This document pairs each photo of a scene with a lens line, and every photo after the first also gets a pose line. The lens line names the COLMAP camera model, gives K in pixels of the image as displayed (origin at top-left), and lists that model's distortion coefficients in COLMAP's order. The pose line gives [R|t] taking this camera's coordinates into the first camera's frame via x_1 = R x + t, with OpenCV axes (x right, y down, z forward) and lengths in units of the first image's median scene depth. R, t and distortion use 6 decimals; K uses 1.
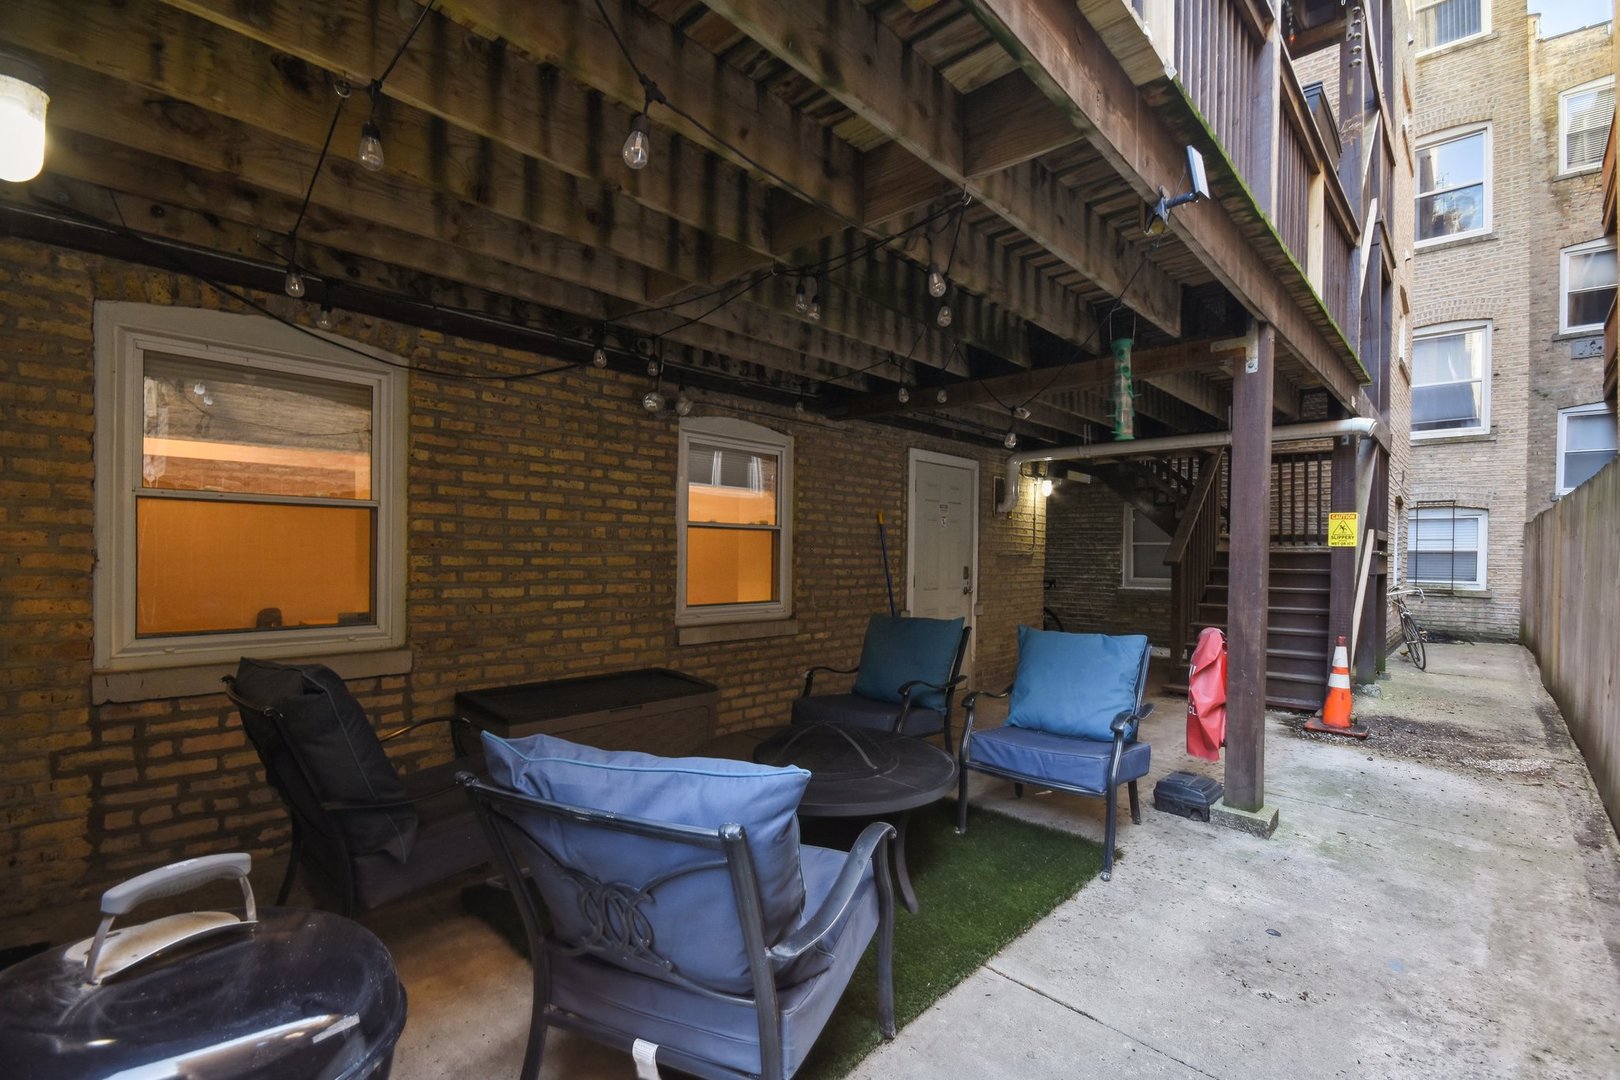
lens RADIAL K [[762.3, 0, 814.4], [0, 762.3, 555.8], [0, 0, 1]] dist [-0.000661, 0.005198]
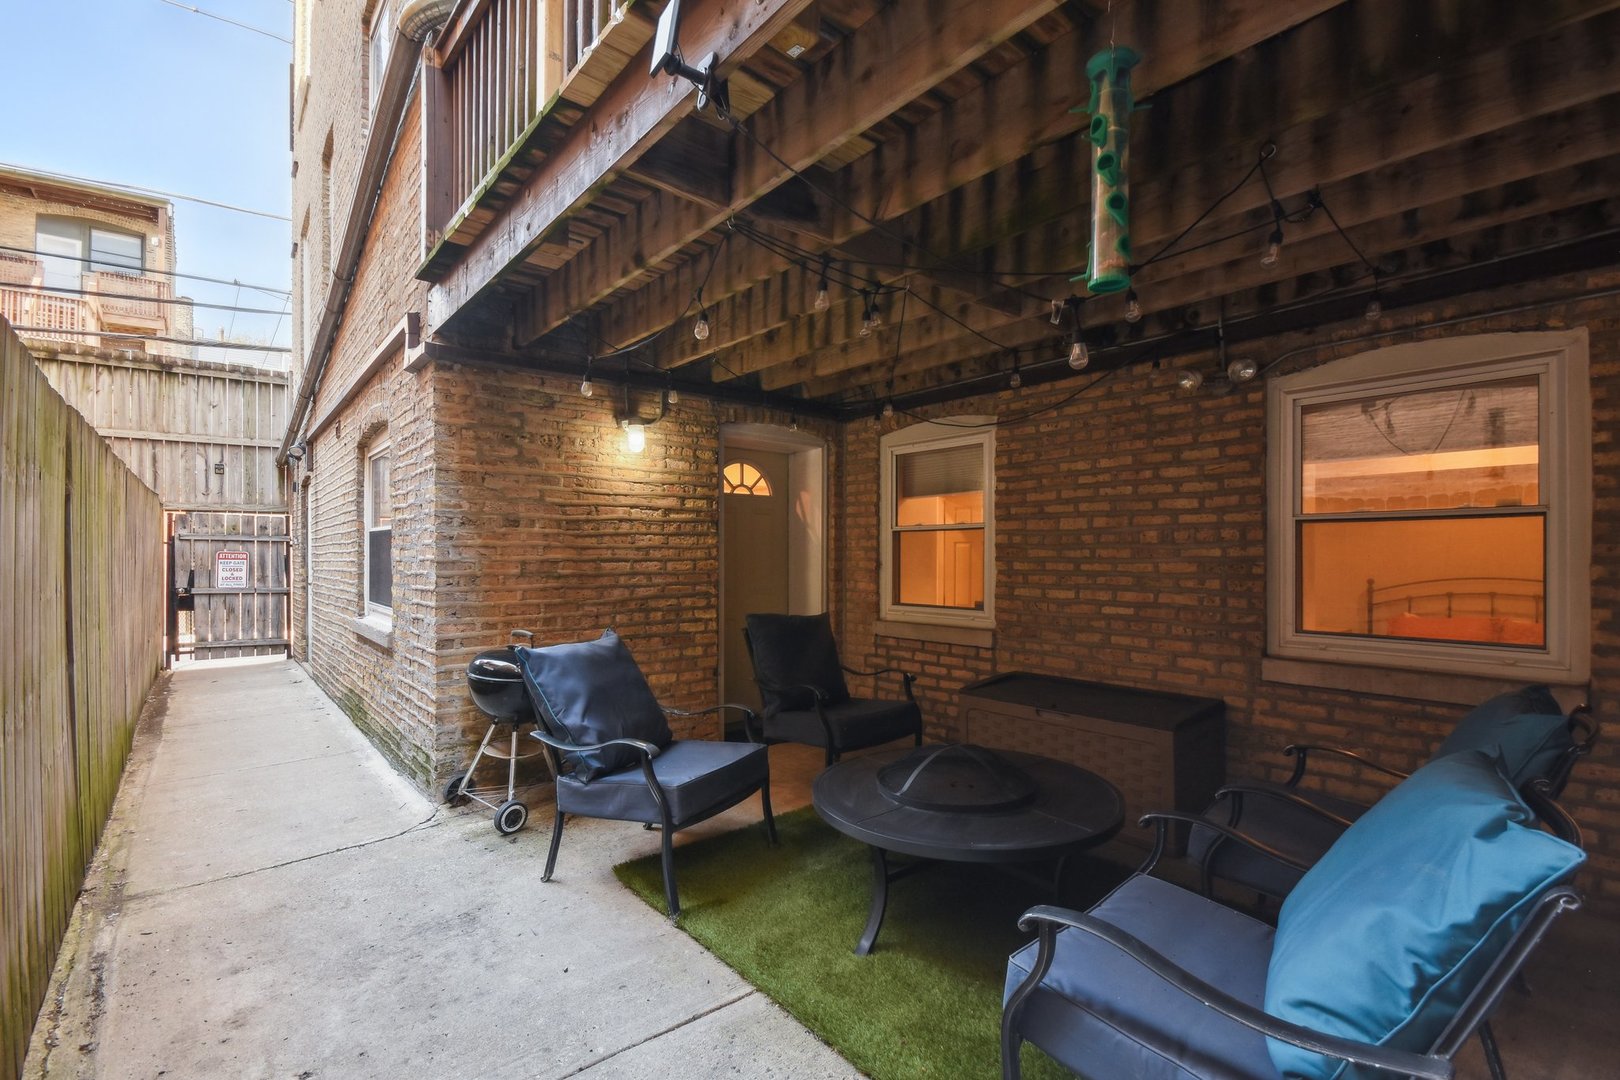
lens RADIAL K [[762.3, 0, 814.6], [0, 762.3, 544.0], [0, 0, 1]] dist [-0.000661, 0.005198]
pose [[-0.160304, -0.026938, -0.986700, 0.746732], [-0.003858, 0.999637, -0.026665, 0.004751], [0.987060, -0.000467, -0.160350, 0.786425]]
